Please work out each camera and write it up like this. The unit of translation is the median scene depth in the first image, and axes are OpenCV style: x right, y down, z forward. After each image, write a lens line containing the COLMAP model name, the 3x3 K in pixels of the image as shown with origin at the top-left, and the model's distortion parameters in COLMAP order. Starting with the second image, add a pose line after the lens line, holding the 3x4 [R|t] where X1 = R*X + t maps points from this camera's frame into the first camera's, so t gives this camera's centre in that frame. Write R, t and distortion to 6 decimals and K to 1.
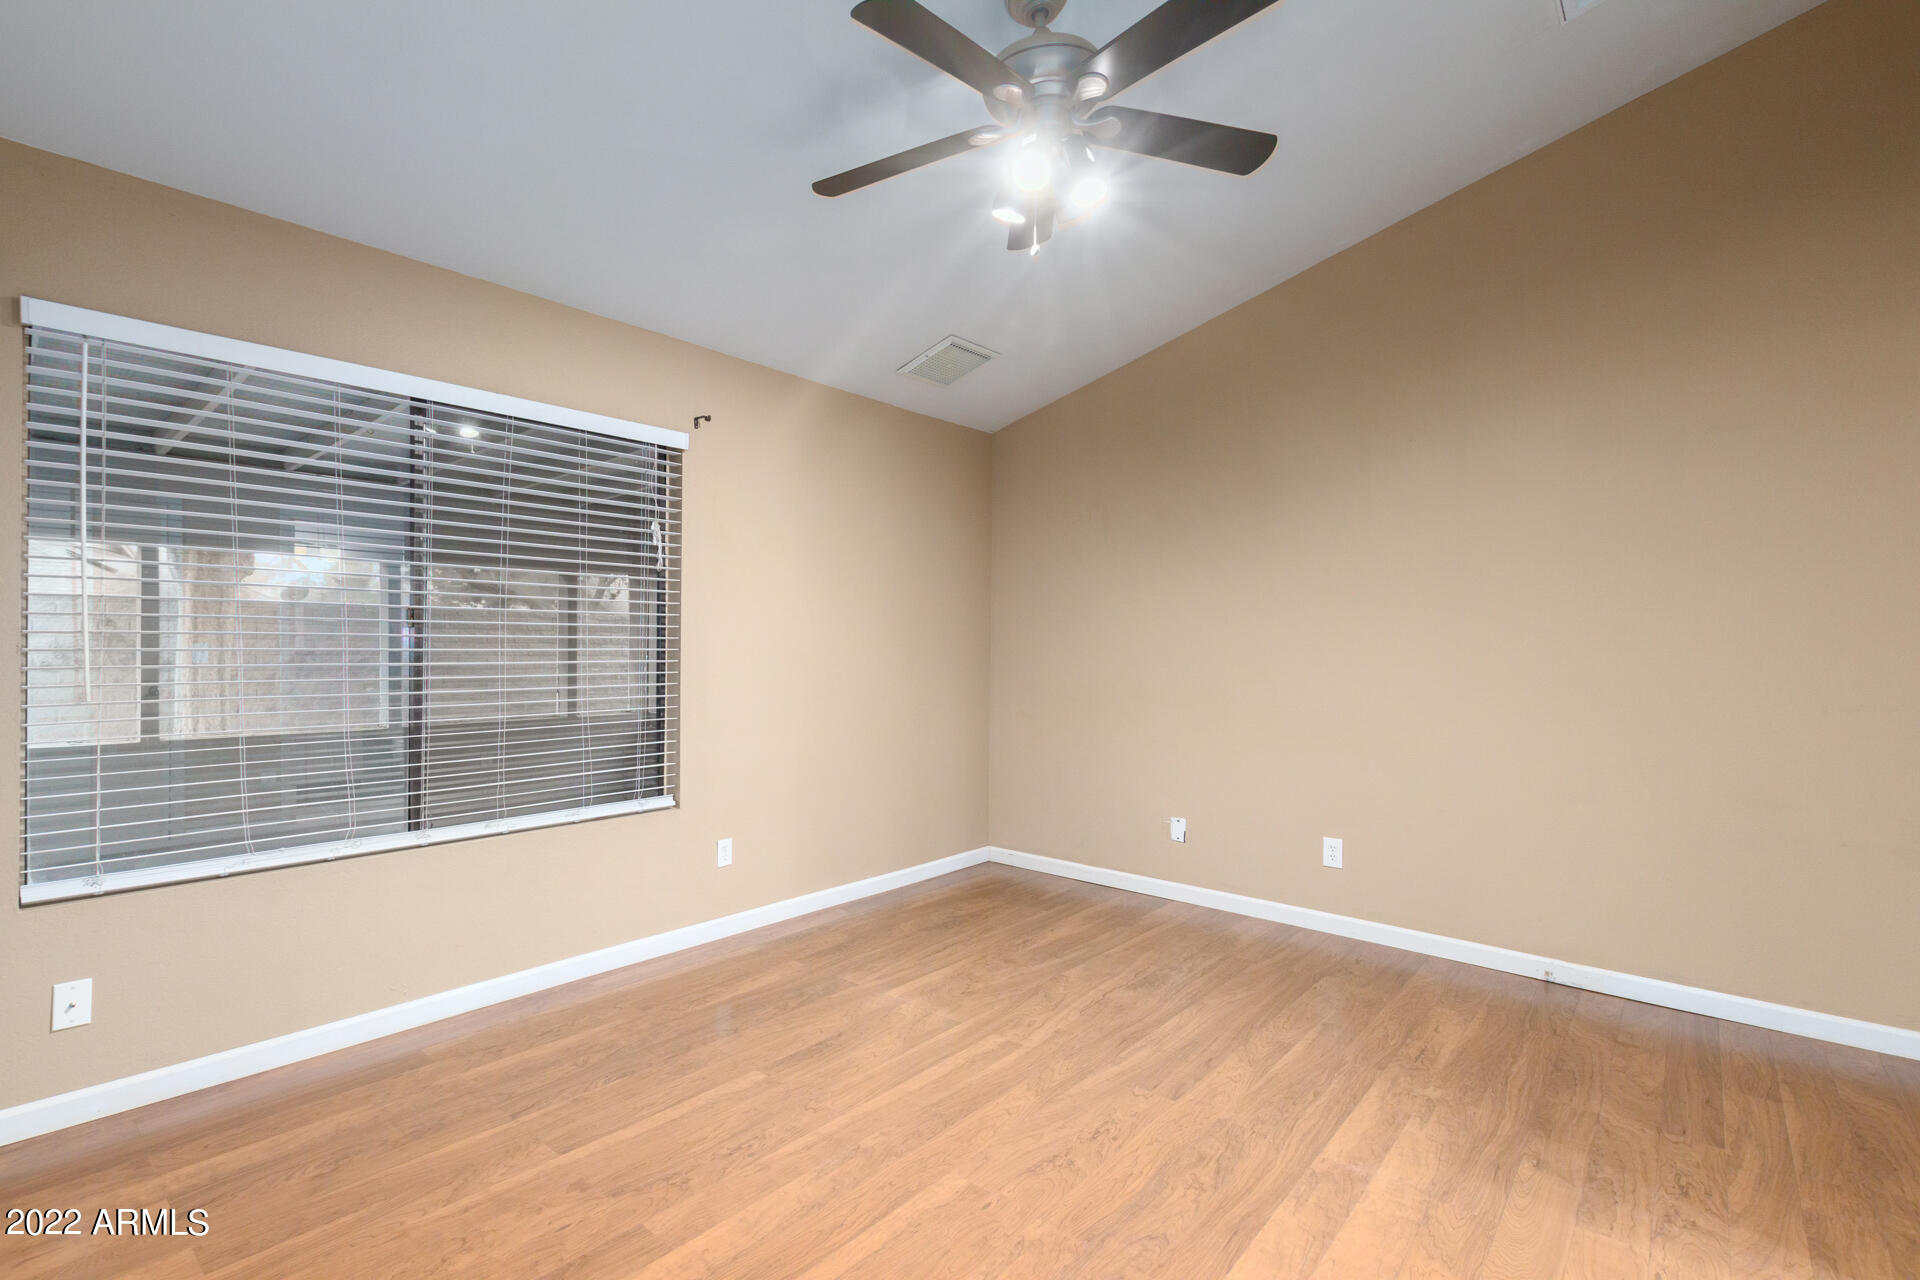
lens RADIAL K [[873.8, 0, 952.7], [0, 873.8, 644.3], [0, 0, 1]] dist [0.004191, -0.002753]
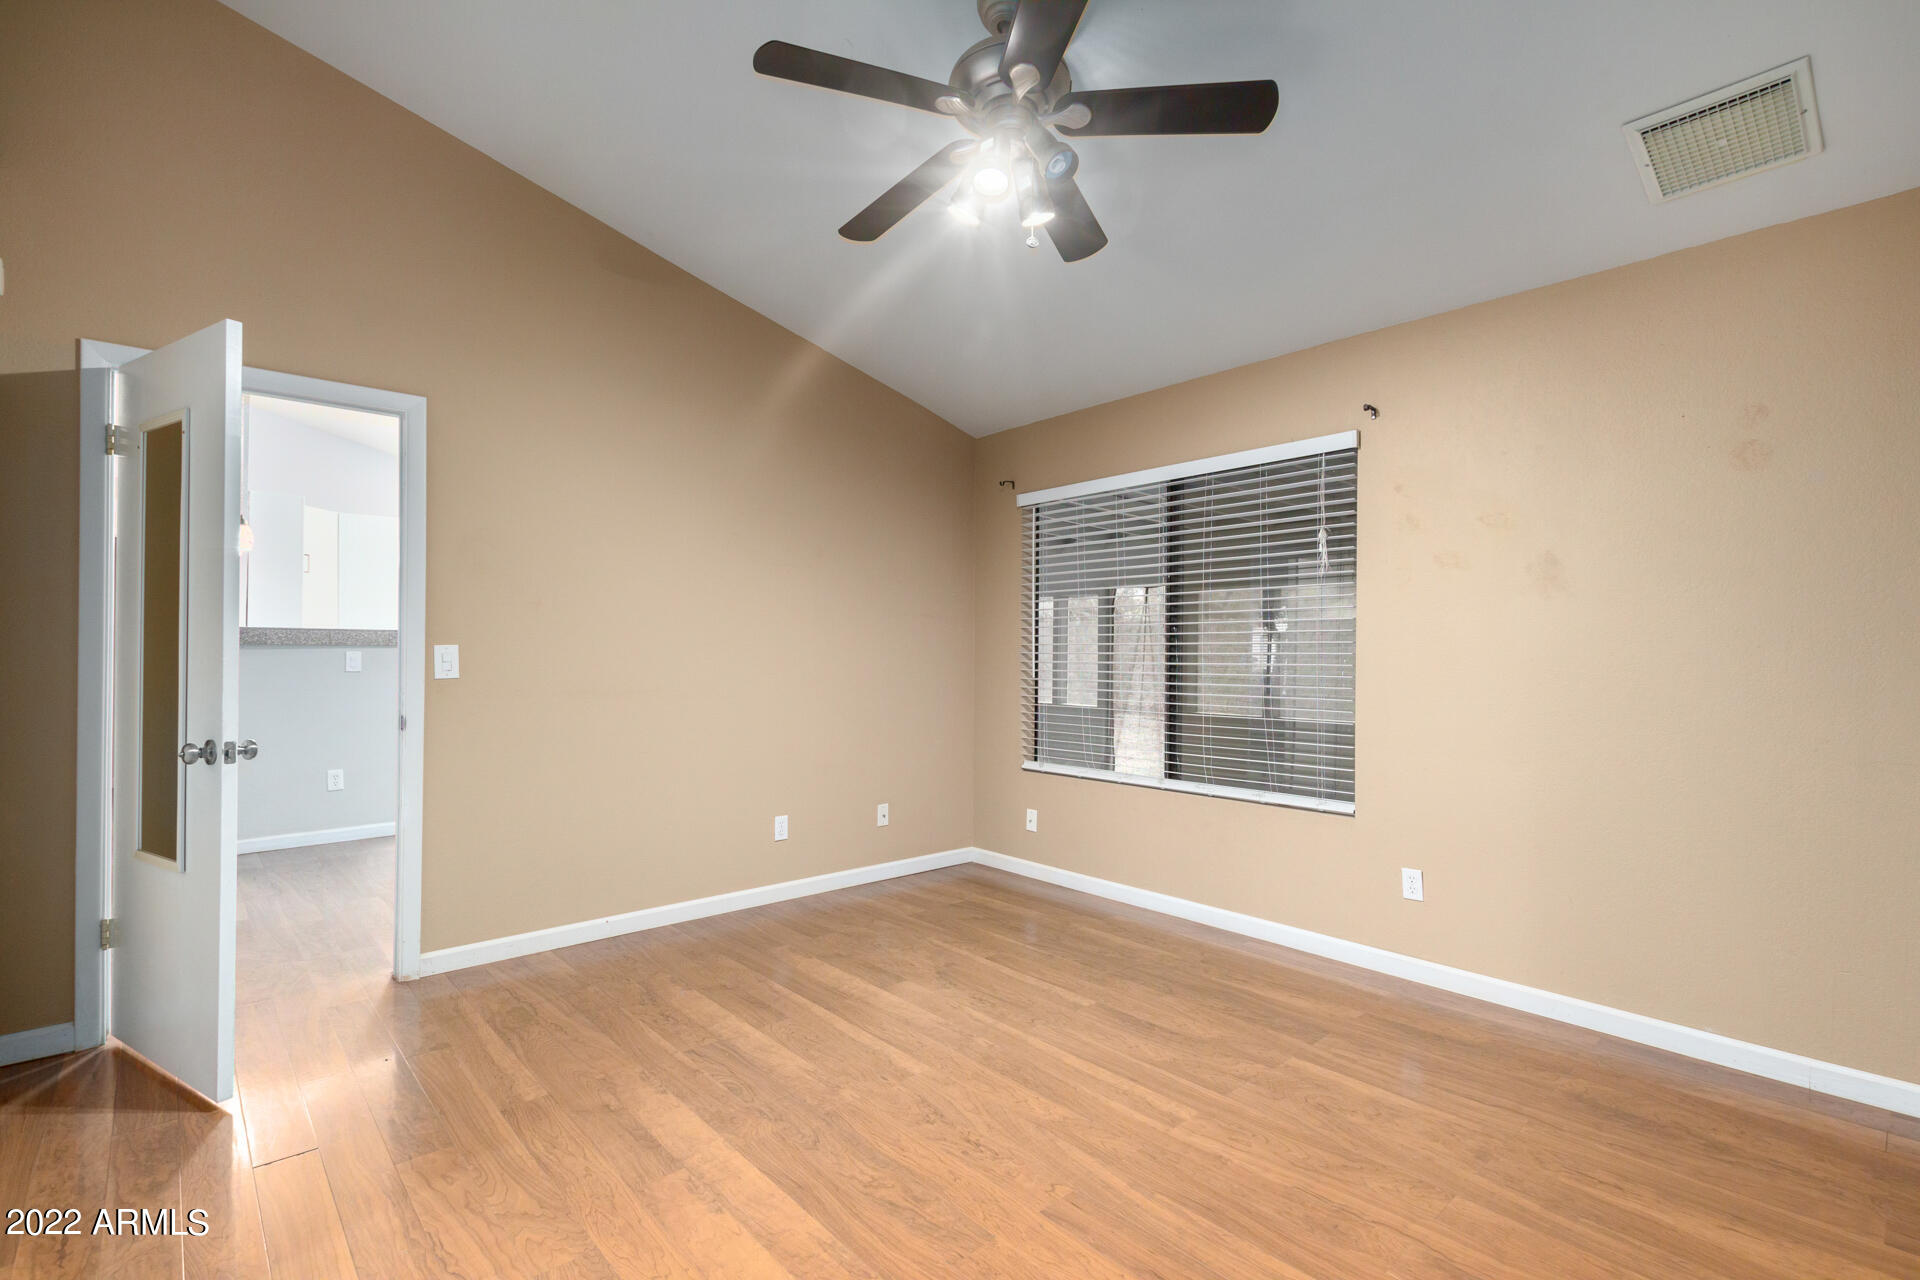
lens RADIAL K [[873.8, 0, 948.7], [0, 873.8, 646.0], [0, 0, 1]] dist [0.004191, -0.002753]
pose [[-0.133661, -0.013724, -0.990932, 0.888997], [-0.003530, 0.999904, -0.013372, 0.014925], [0.991021, 0.001711, -0.133697, 0.857444]]
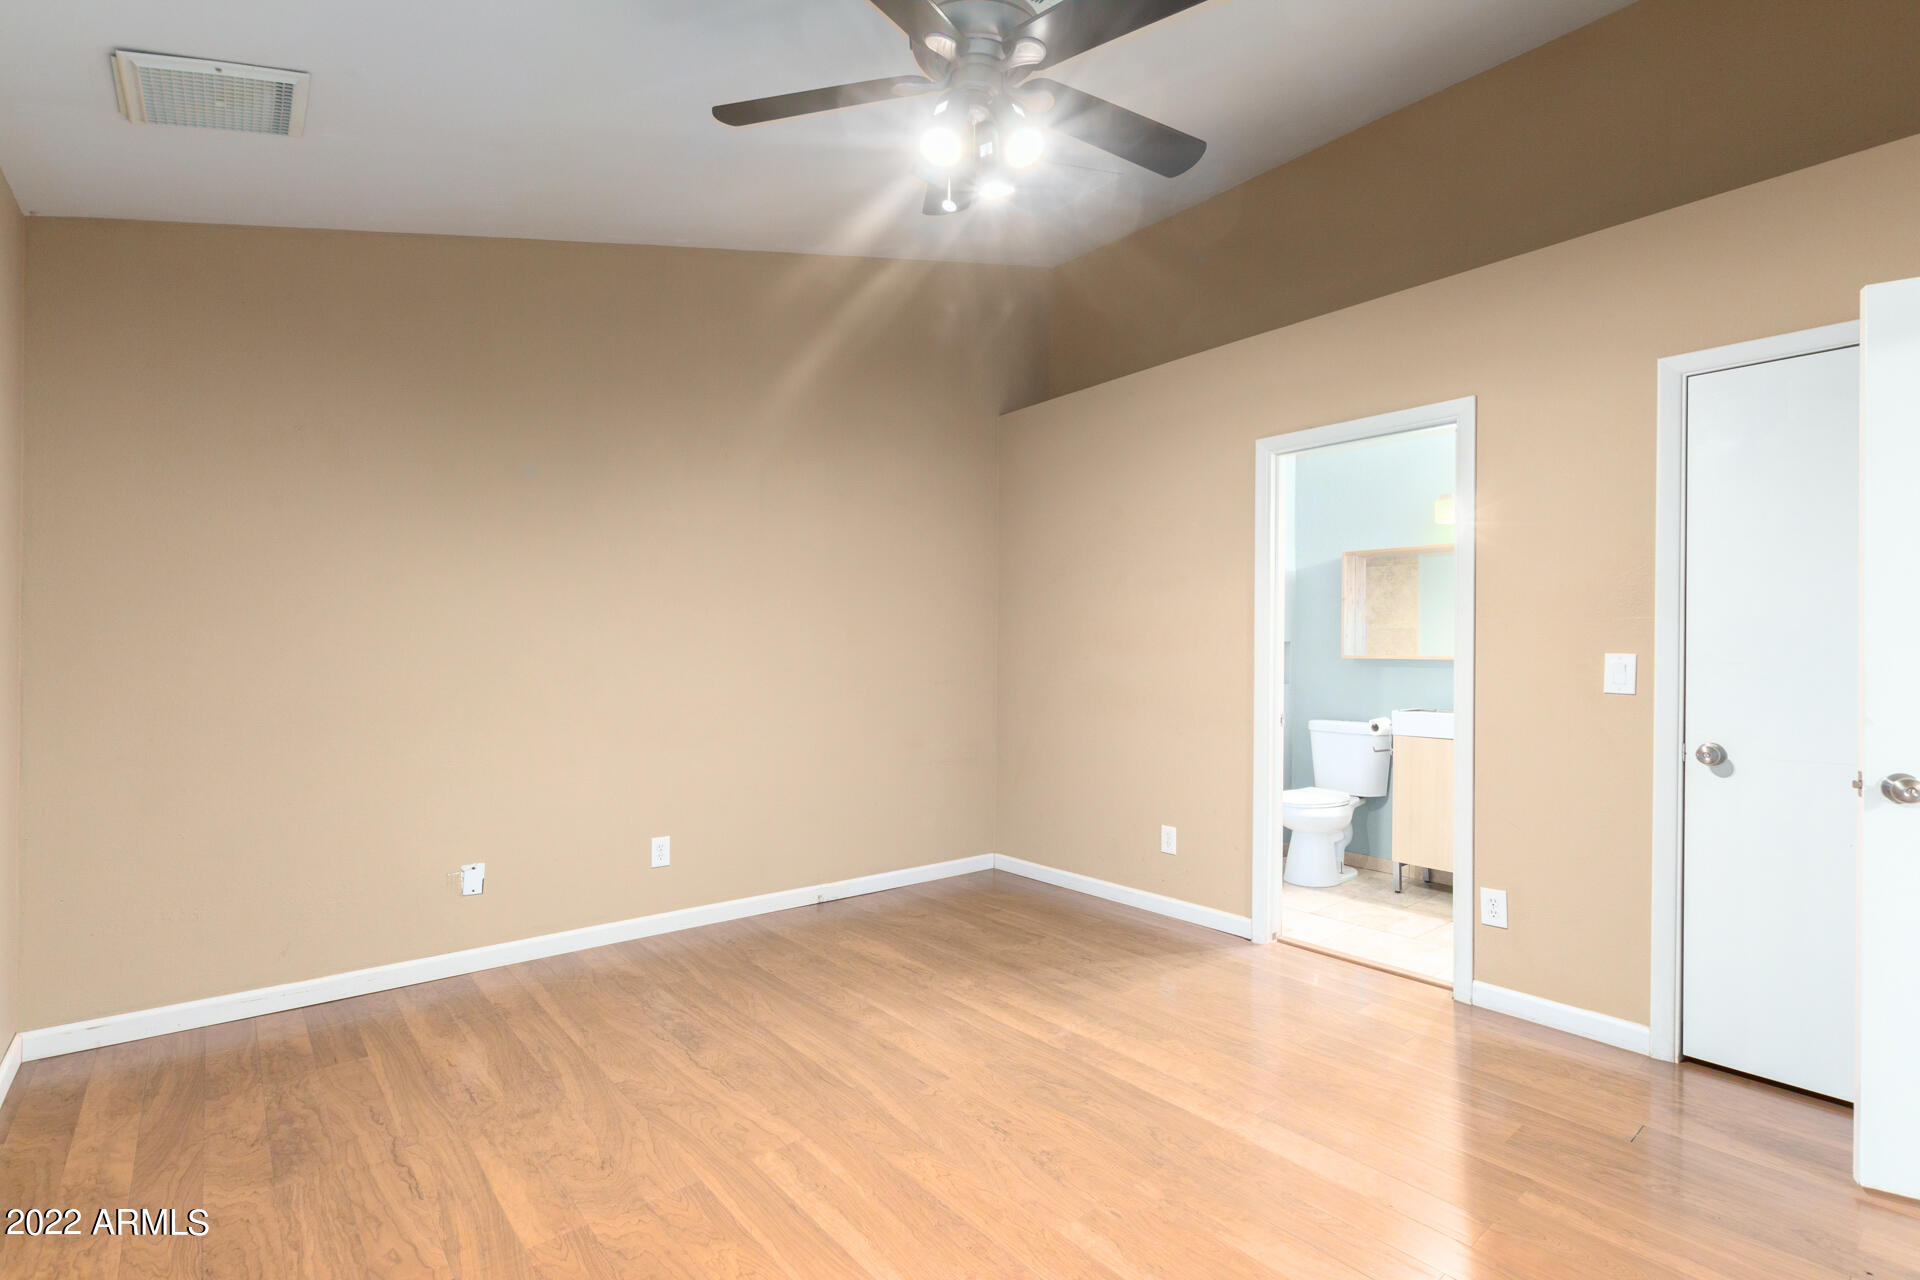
lens RADIAL K [[873.8, 0, 951.1], [0, 873.8, 647.4], [0, 0, 1]] dist [0.004191, -0.002753]
pose [[0.165109, -0.002003, 0.986273, -0.654881], [-0.011633, 0.999924, 0.003978, -0.000556], [-0.986207, -0.012130, 0.165073, 0.696858]]
